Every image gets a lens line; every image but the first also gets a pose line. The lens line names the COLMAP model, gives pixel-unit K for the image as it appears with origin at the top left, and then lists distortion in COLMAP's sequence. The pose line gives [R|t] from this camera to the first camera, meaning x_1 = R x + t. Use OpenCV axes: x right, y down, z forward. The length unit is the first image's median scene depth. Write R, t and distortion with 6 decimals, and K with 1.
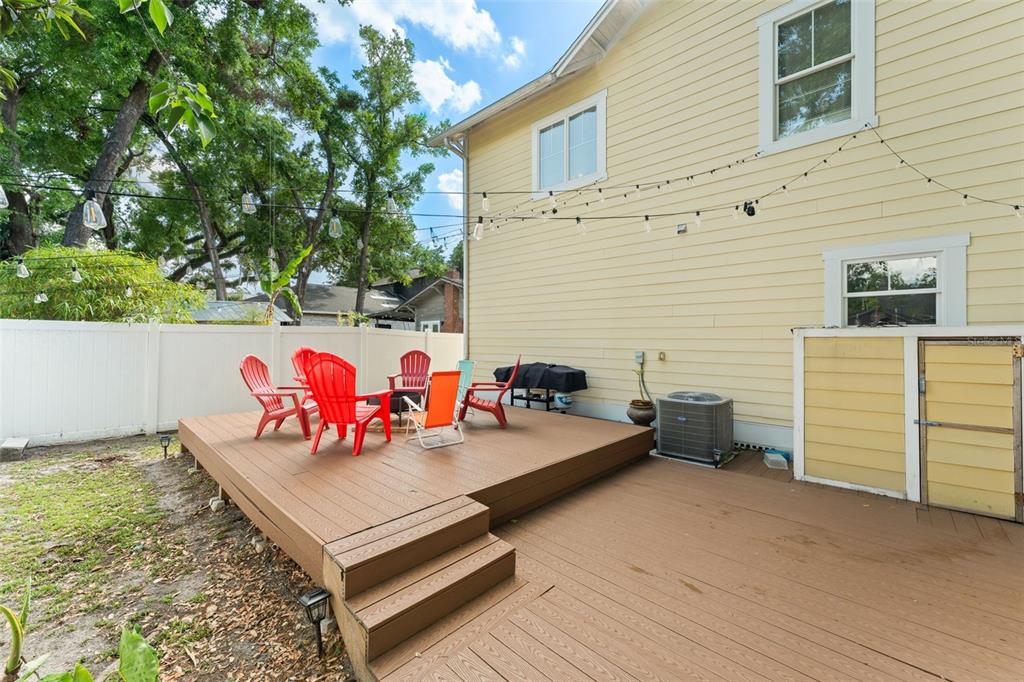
lens RADIAL K [[407.0, 0, 515.3], [0, 407.0, 333.3], [0, 0, 1]] dist [-0.002638, -0.000358]
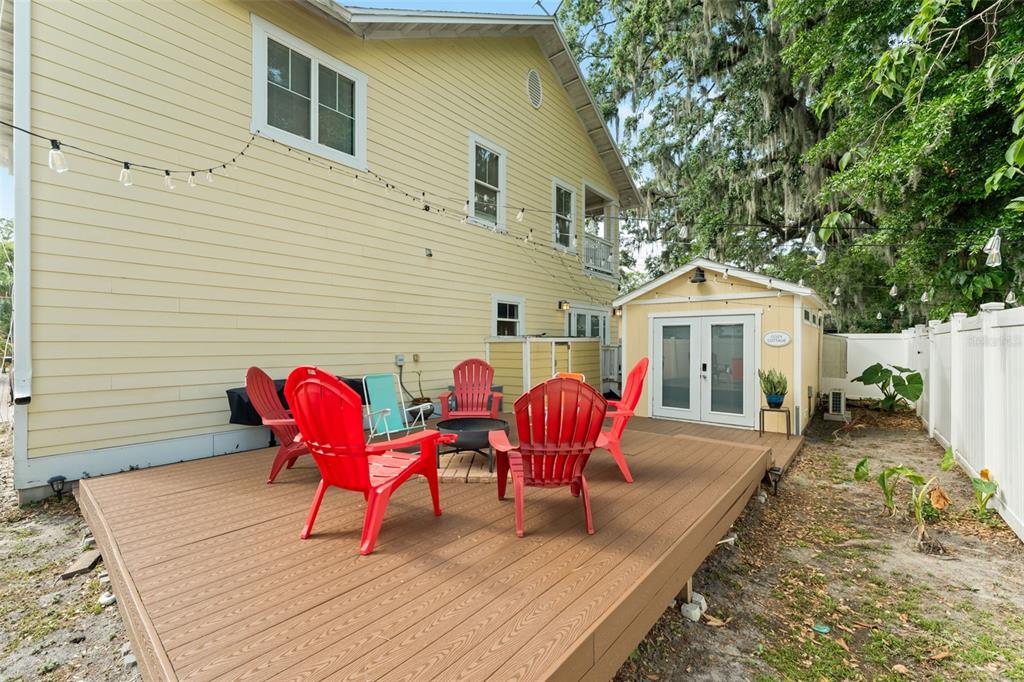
lens RADIAL K [[407.0, 0, 515.3], [0, 407.0, 333.3], [0, 0, 1]] dist [-0.002638, -0.000358]
pose [[-0.044980, 0.020627, 0.998775, -0.983143], [-0.014079, 0.999674, -0.021280, 0.009268], [-0.998889, -0.015019, -0.044675, 0.951712]]
